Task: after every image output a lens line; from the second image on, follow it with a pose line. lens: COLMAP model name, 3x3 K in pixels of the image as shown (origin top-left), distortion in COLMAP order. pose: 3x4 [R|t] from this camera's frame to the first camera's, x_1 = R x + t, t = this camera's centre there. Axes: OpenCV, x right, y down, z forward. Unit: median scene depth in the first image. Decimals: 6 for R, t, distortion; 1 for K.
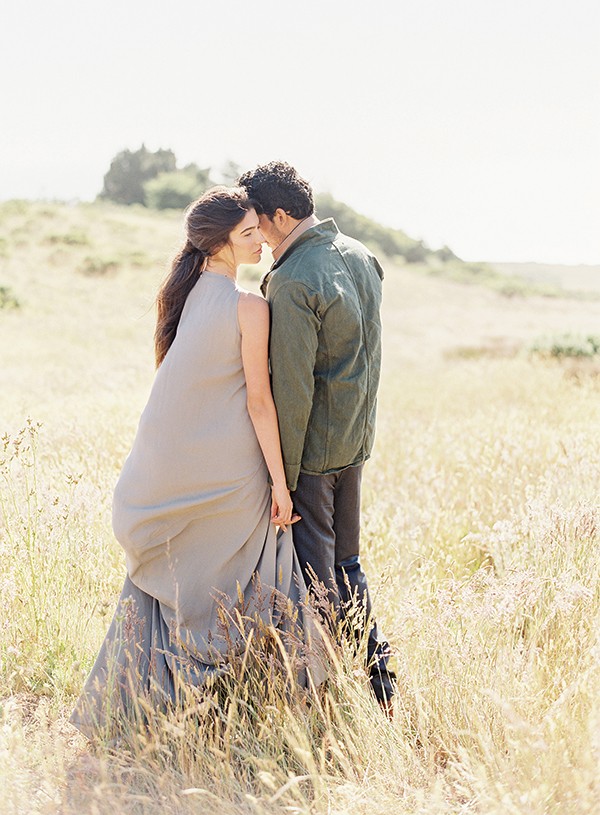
lens RADIAL K [[1295.2, 0, 300.0], [0, 1295.2, 407.5], [0, 0, 1]] dist [-0.150751, 0.025088]
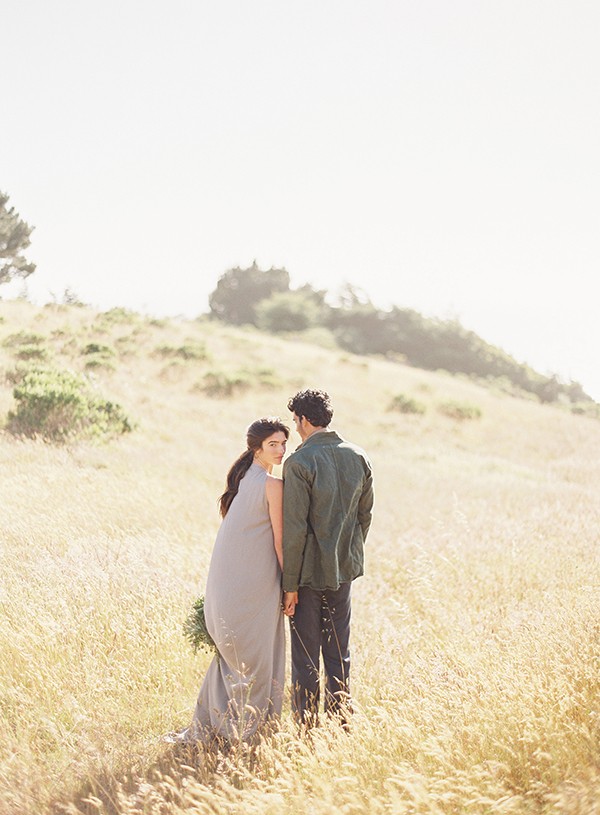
lens RADIAL K [[1295.2, 0, 300.0], [0, 1295.2, 407.5], [0, 0, 1]] dist [-0.150751, 0.025088]
pose [[0.996892, 0.042424, -0.066384, -0.037863], [-0.049031, 0.993648, -0.101289, -0.010109], [0.061665, 0.104229, 0.992640, 0.135565]]
